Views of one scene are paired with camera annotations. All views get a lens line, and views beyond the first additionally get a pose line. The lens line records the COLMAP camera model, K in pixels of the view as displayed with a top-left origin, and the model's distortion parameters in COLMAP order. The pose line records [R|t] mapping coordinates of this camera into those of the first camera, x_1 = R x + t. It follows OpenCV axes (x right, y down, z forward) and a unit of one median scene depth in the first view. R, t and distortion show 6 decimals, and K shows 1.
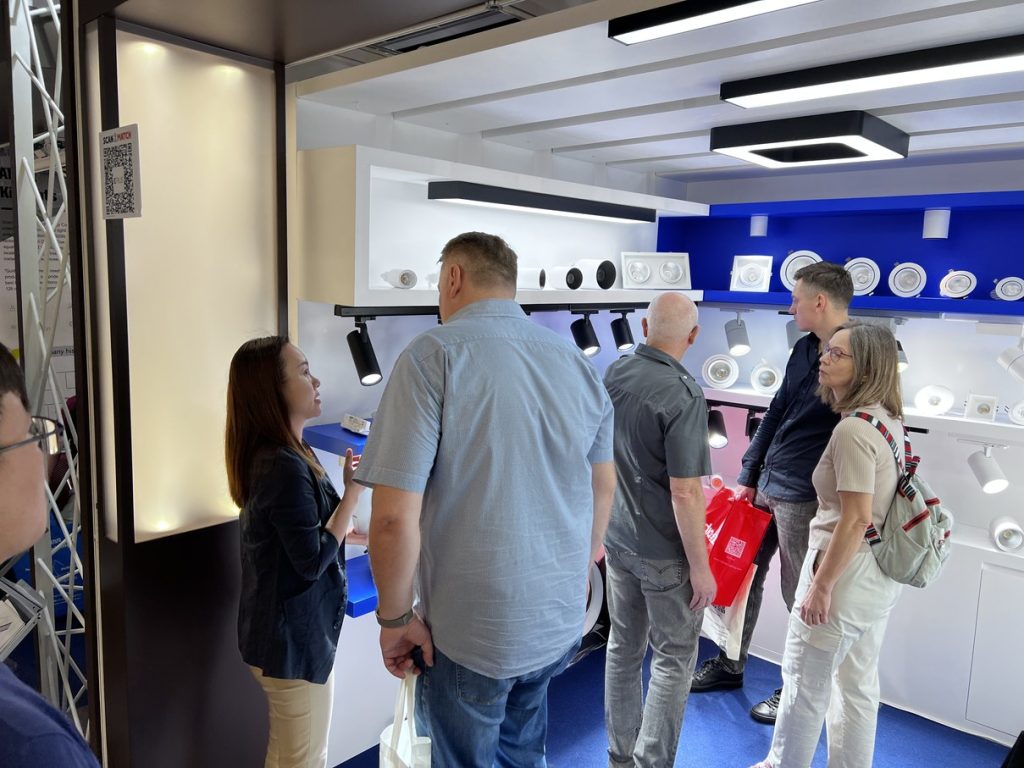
lens RADIAL K [[771.8, 0, 513.1], [0, 771.8, 382.0], [0, 0, 1]] dist [0.043012, -0.056431]
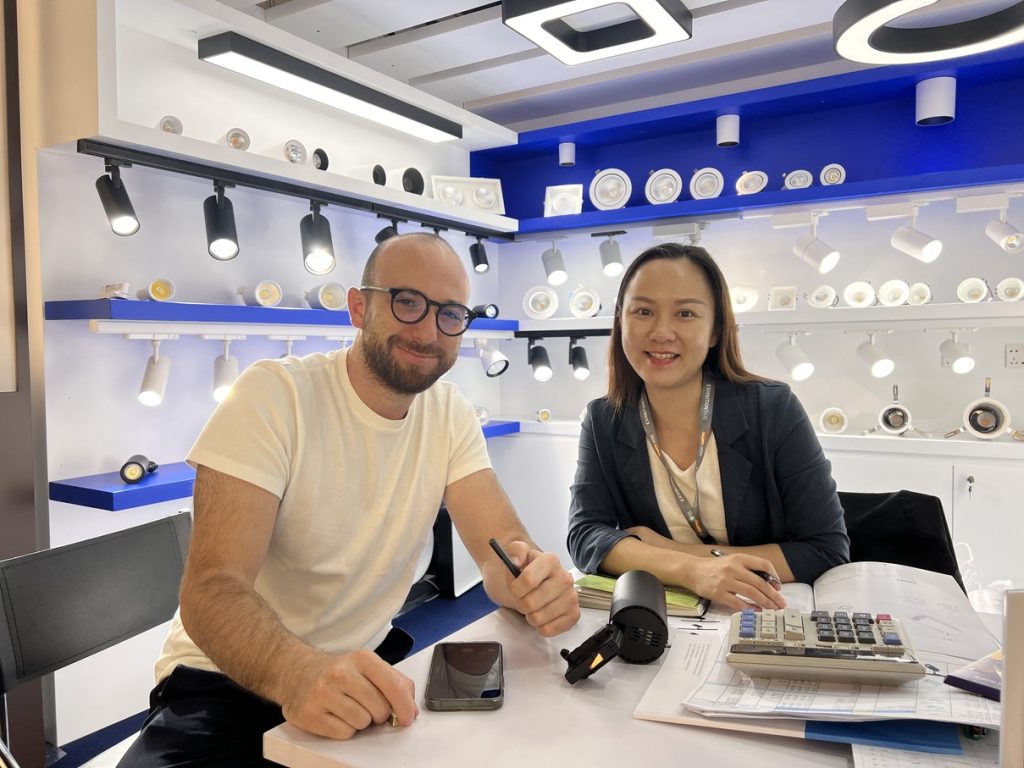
lens RADIAL K [[771.8, 0, 507.1], [0, 771.8, 392.0], [0, 0, 1]] dist [0.043012, -0.056431]
pose [[0.982533, -0.046532, 0.180176, 0.053265], [0.062500, 0.994505, -0.083984, 0.213470], [-0.175278, 0.093778, 0.980043, 0.071859]]
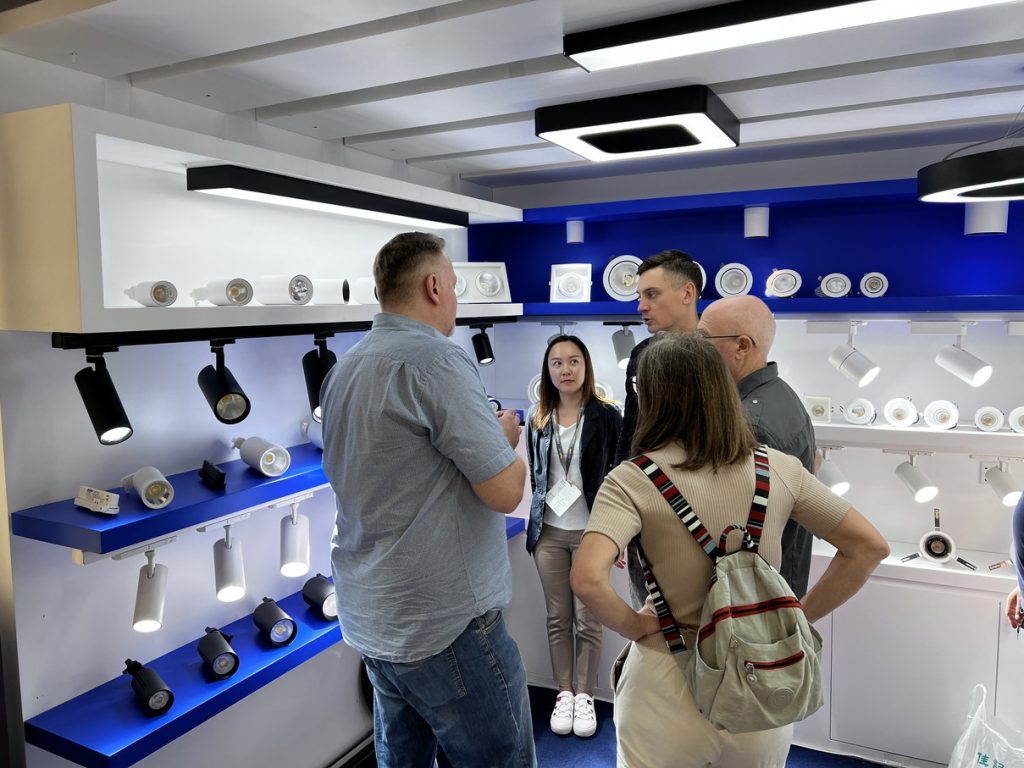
lens RADIAL K [[771.8, 0, 504.4], [0, 771.8, 376.1], [0, 0, 1]] dist [0.043012, -0.056431]
pose [[0.962838, -0.064597, 0.262241, -0.018875], [0.076967, 0.996341, -0.037163, -0.002417], [-0.258880, 0.055966, 0.964287, 0.168711]]
